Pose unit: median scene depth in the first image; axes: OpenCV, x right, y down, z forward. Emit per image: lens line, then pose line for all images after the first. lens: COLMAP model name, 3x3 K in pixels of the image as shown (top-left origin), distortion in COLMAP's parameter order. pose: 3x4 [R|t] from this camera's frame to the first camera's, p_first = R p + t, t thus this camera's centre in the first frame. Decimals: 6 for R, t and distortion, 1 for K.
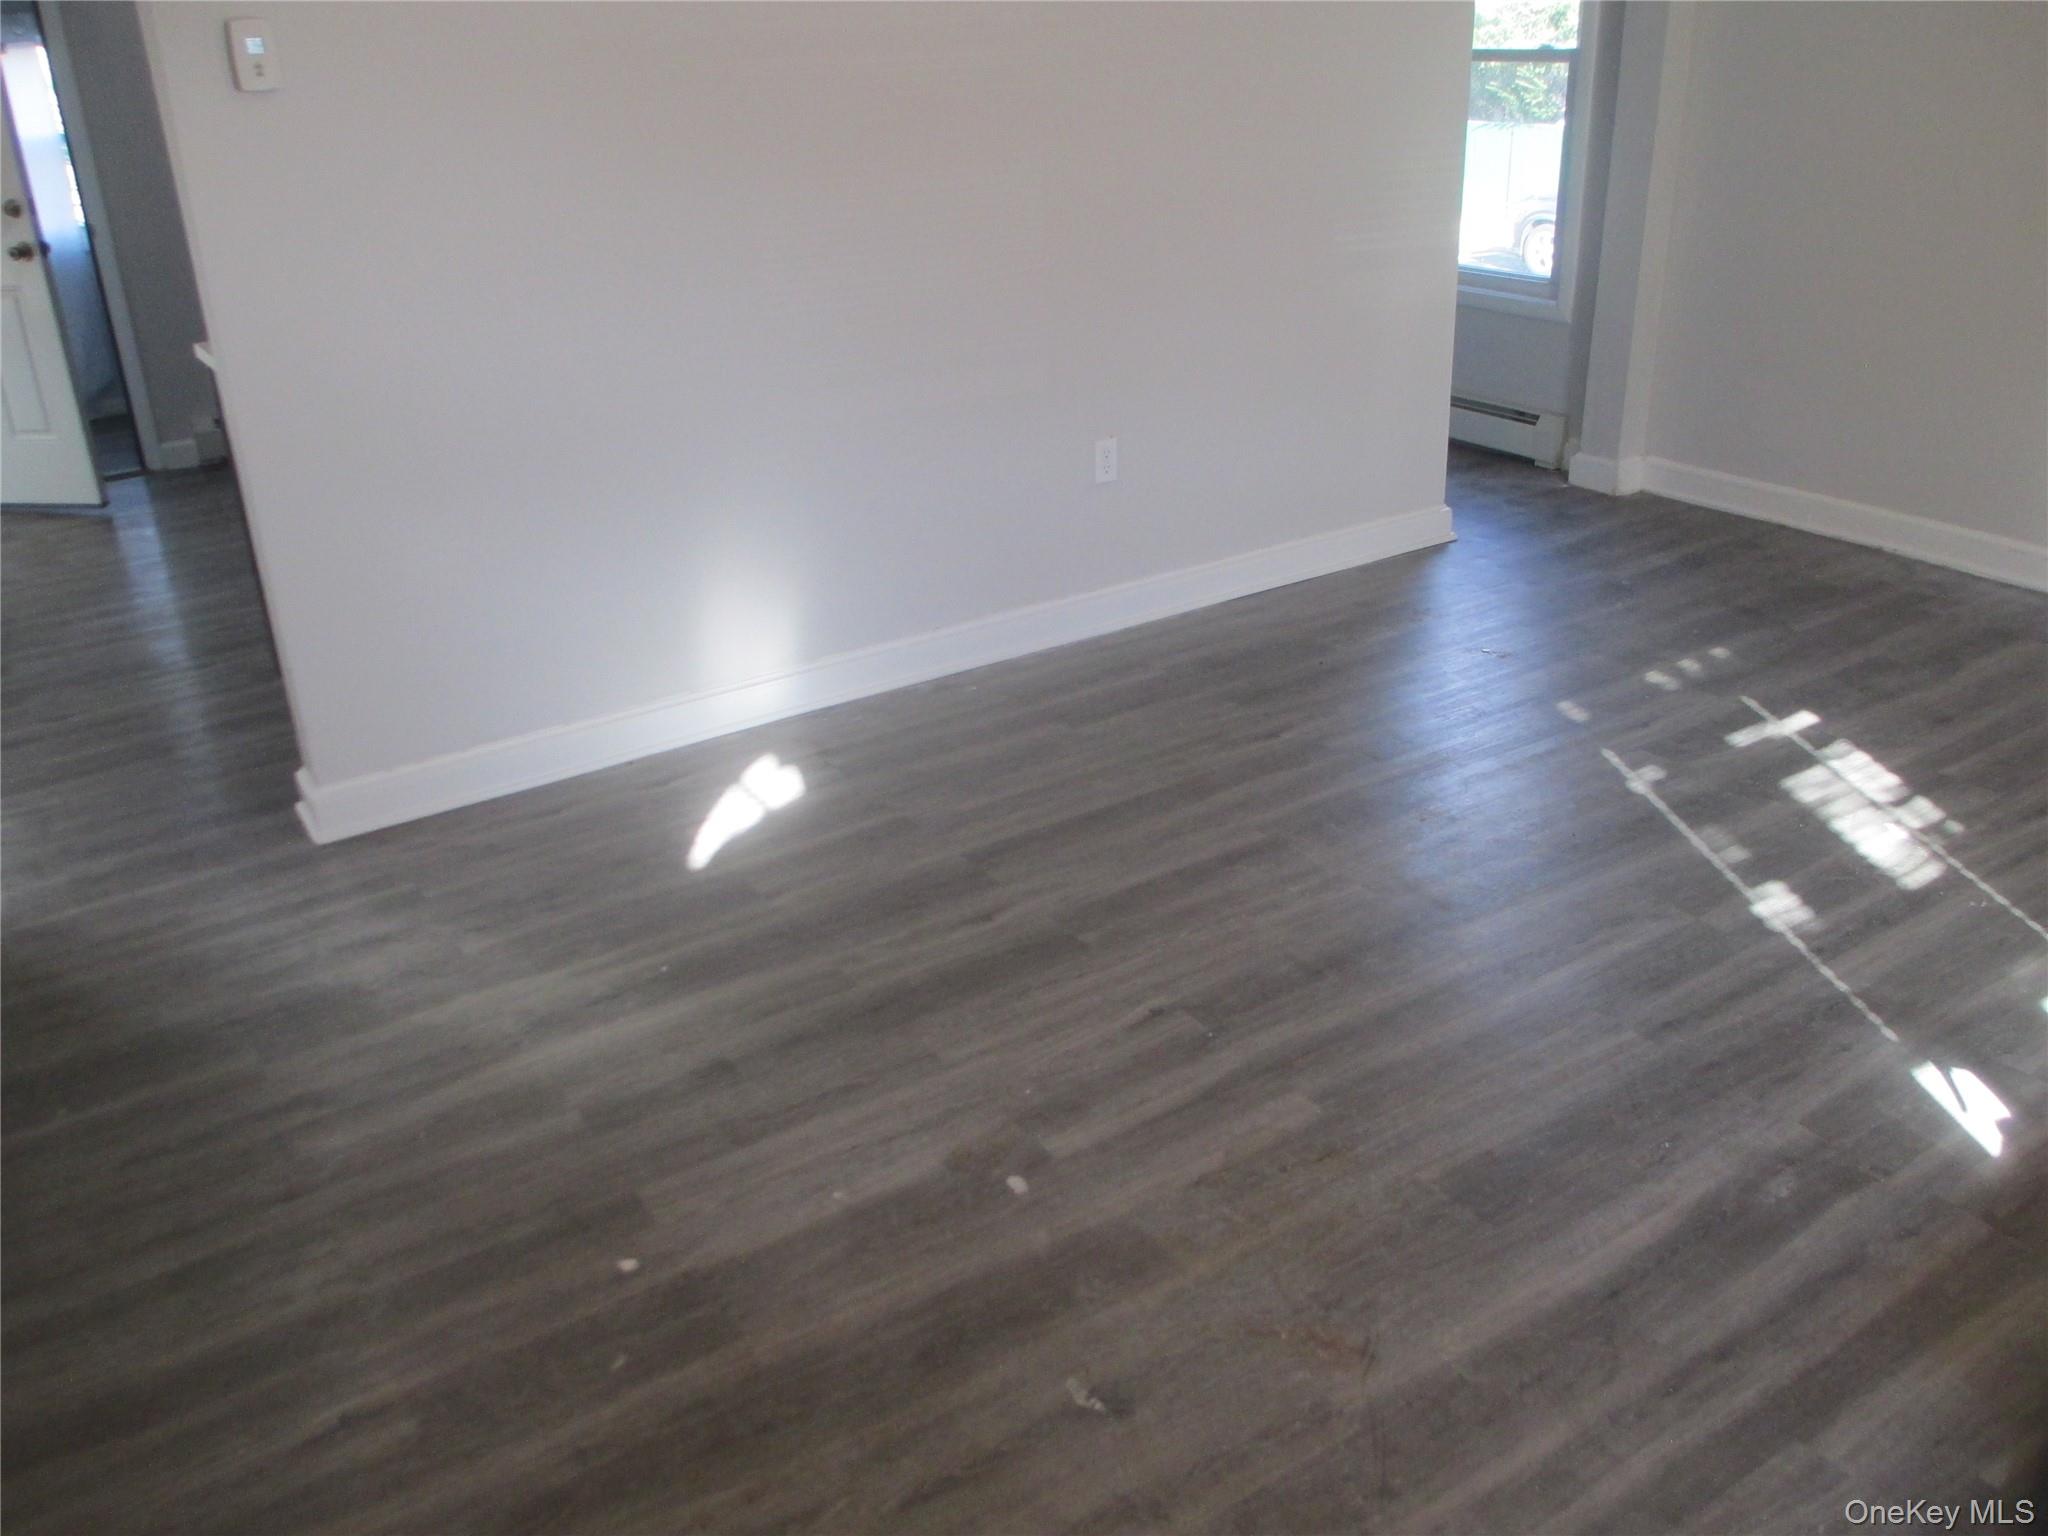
lens RADIAL K [[1702.4, 0, 1024.0], [0, 1702.4, 768.0], [0, 0, 1]] dist [-0.063808, 0.009974]
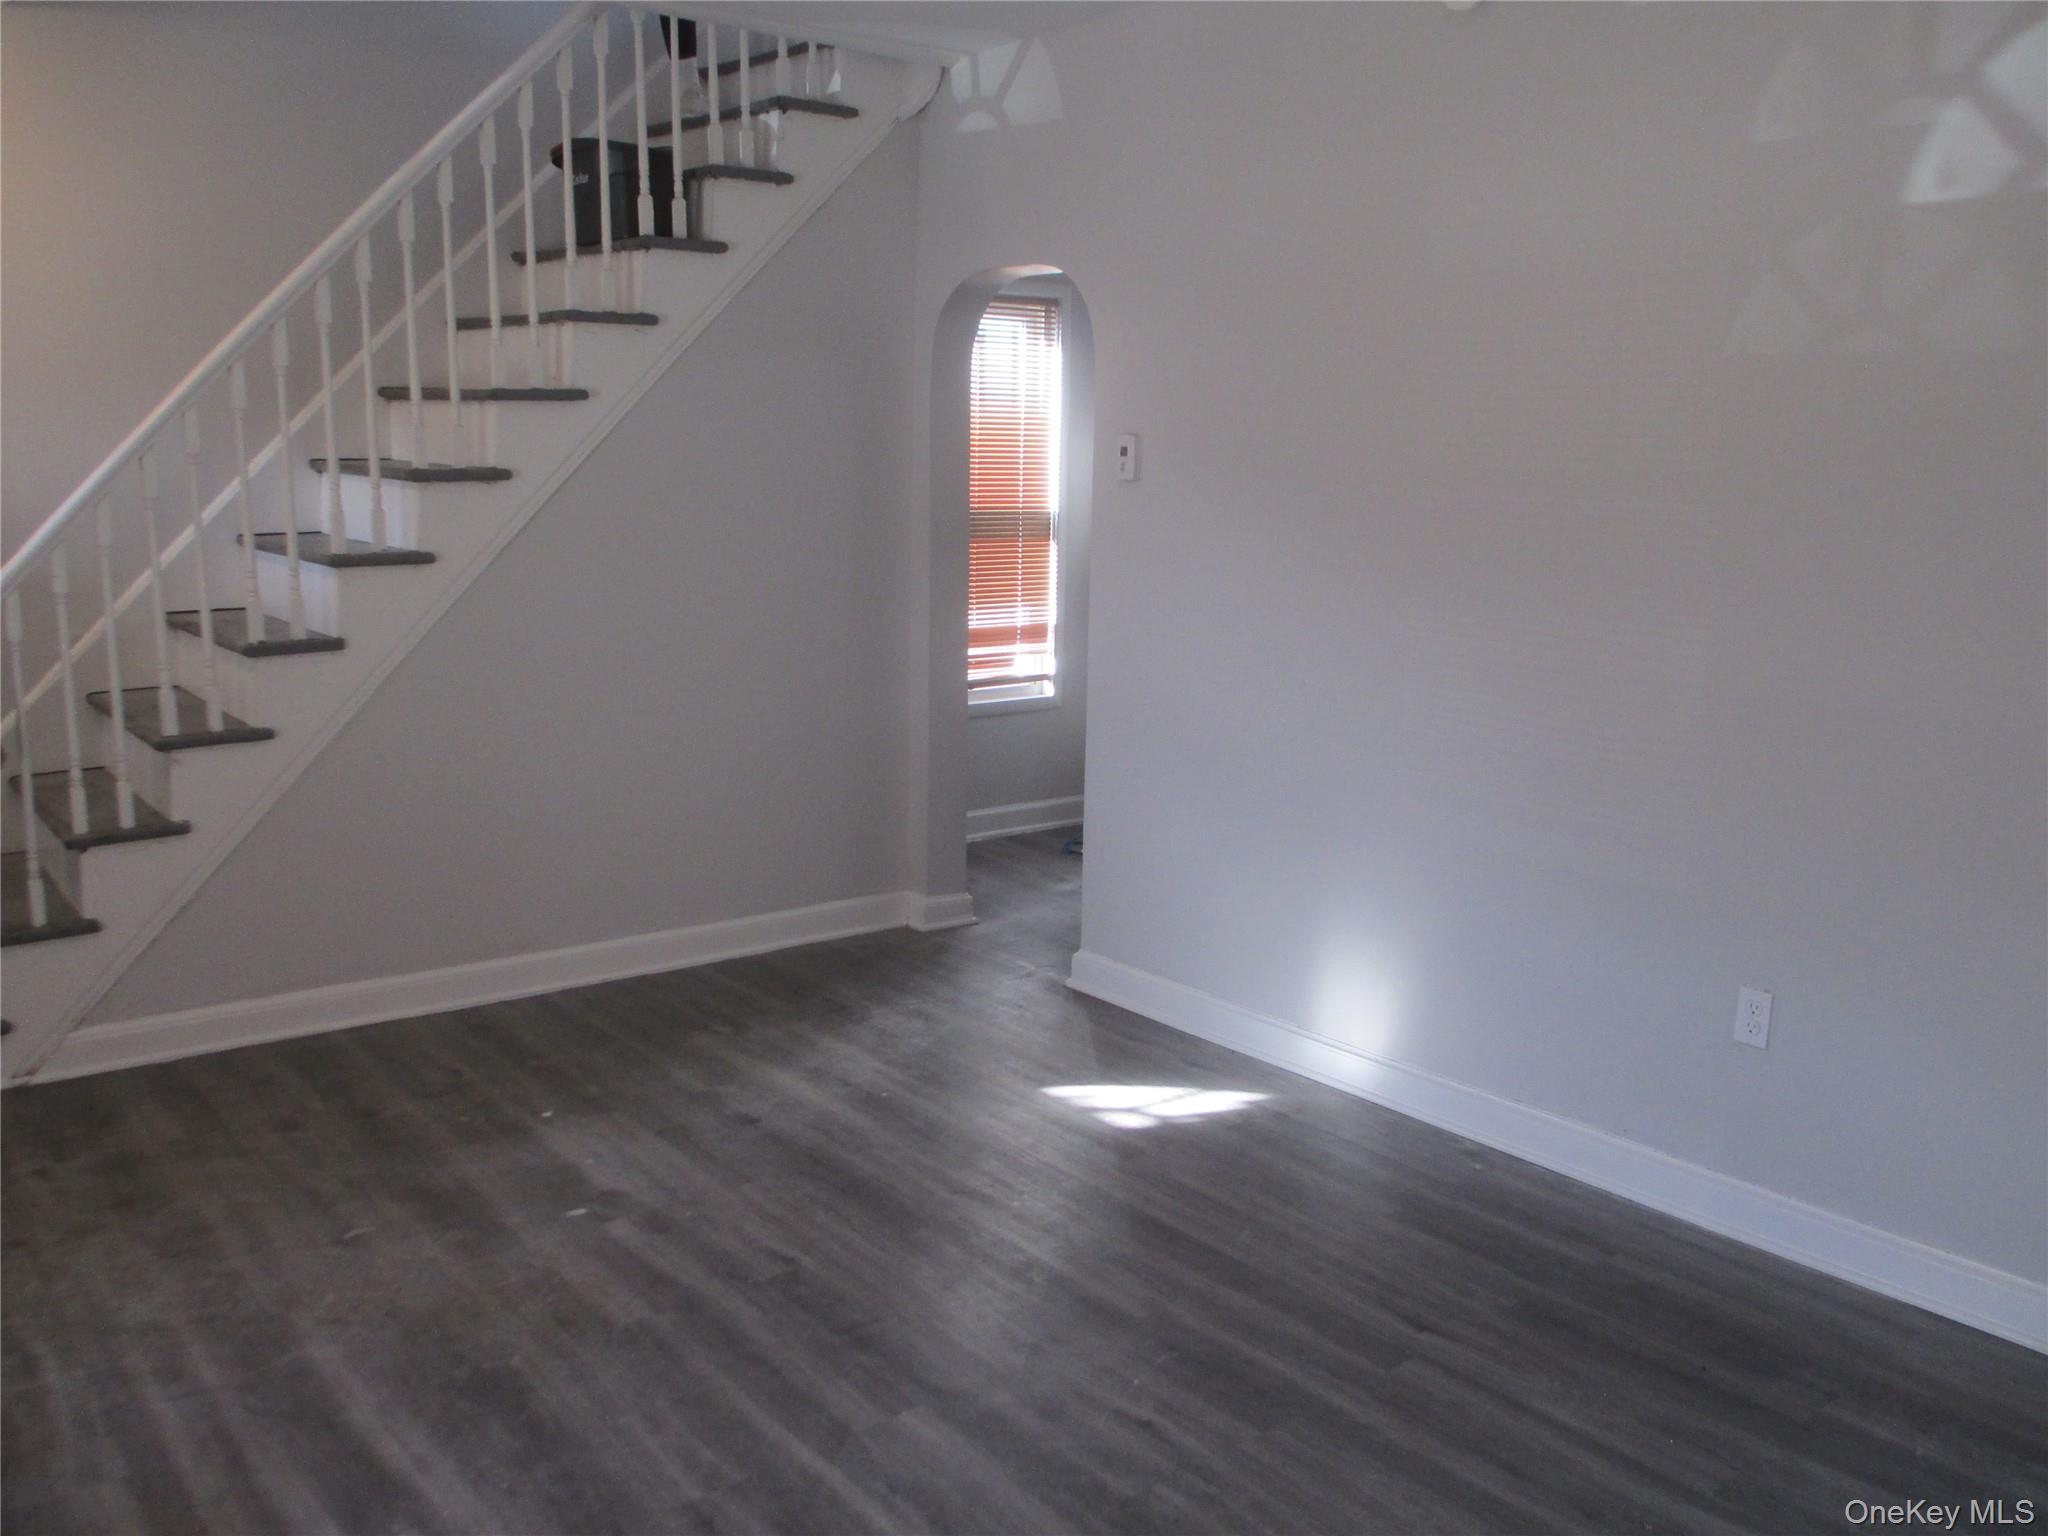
lens RADIAL K [[1702.4, 0, 1024.0], [0, 1702.4, 768.0], [0, 0, 1]] dist [-0.063808, 0.009974]
pose [[0.090306, 0.215971, -0.972215, 1.203868], [-0.425411, 0.891027, 0.158421, -0.427844], [0.900483, 0.399285, 0.172341, 0.856174]]
